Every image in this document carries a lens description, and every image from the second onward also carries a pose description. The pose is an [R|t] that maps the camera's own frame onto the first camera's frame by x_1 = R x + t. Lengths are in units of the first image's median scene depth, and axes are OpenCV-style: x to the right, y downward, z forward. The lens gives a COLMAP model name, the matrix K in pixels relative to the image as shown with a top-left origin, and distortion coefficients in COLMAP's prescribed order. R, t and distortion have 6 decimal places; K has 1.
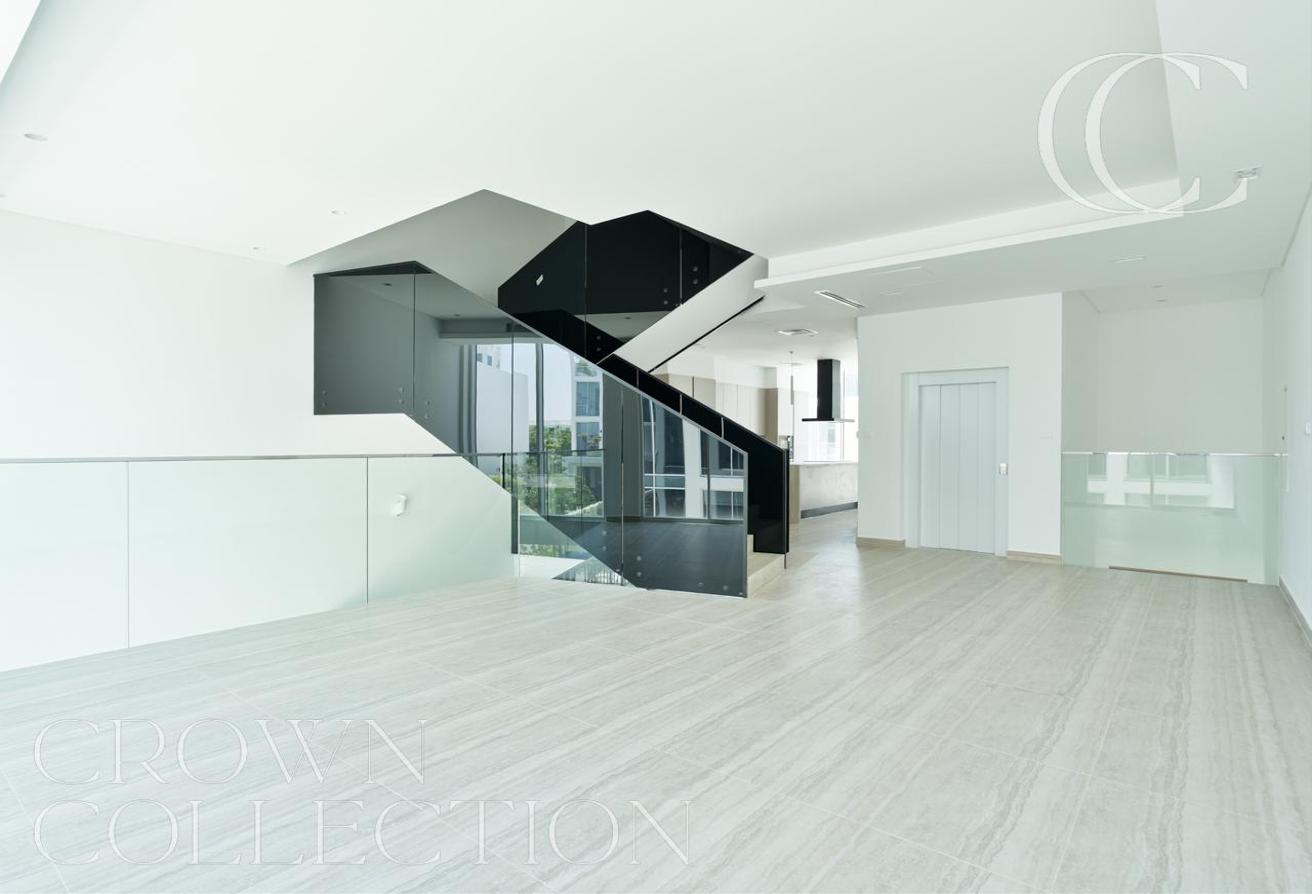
lens RADIAL K [[680.9, 0, 656.0], [0, 680.9, 447.0], [0, 0, 1]] dist [-0.001682, 0.000512]
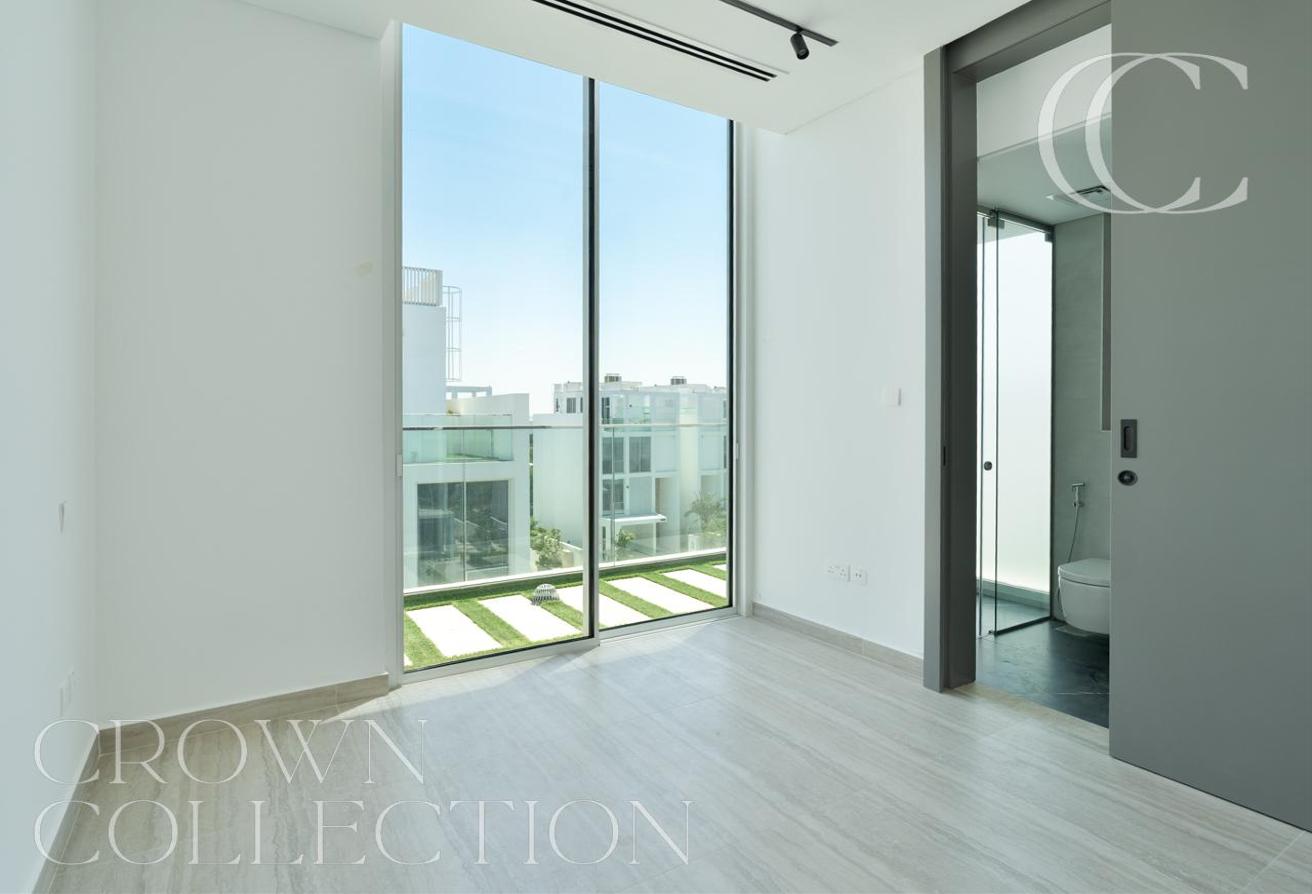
lens RADIAL K [[680.9, 0, 656.0], [0, 680.9, 447.0], [0, 0, 1]] dist [-0.001682, 0.000512]
pose [[-0.330709, 0.046847, -0.942569, 0.859719], [0.009859, 0.998884, 0.046187, -0.008463], [0.943681, 0.005982, -0.330801, 1.039881]]
